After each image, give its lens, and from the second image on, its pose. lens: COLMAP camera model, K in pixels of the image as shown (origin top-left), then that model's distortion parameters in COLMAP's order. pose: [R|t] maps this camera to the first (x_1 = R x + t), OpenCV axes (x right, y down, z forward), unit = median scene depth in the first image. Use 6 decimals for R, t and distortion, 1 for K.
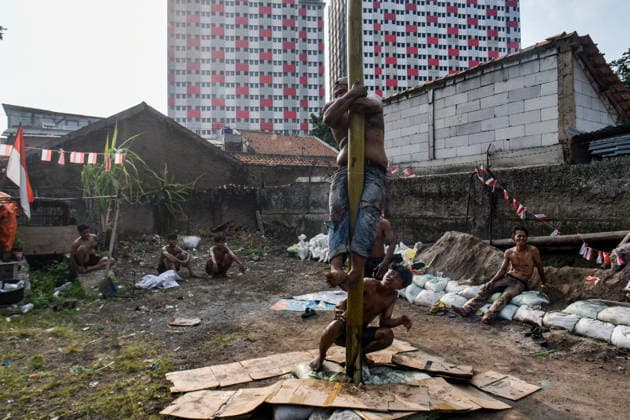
lens RADIAL K [[447.0, 0, 333.2], [0, 447.0, 197.0], [0, 0, 1]] dist [-0.056322, 0.009857]
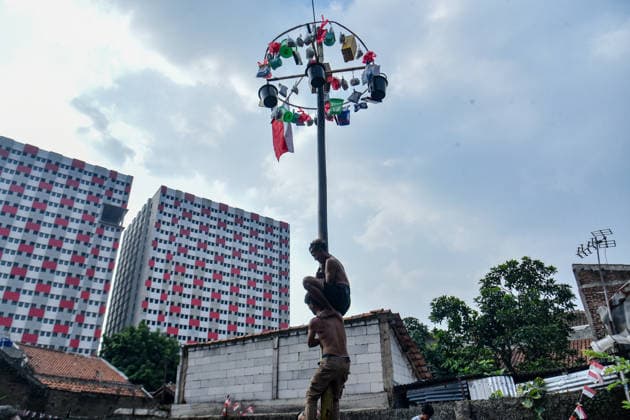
lens RADIAL K [[413.8, 0, 312.2], [0, 413.8, 220.0], [0, 0, 1]] dist [-0.057196, 0.009311]
pose [[0.893205, 0.209887, 0.397660, -0.156142], [-0.004362, 0.888378, -0.459092, -0.007745], [-0.449629, 0.408328, 0.794419, -0.050749]]
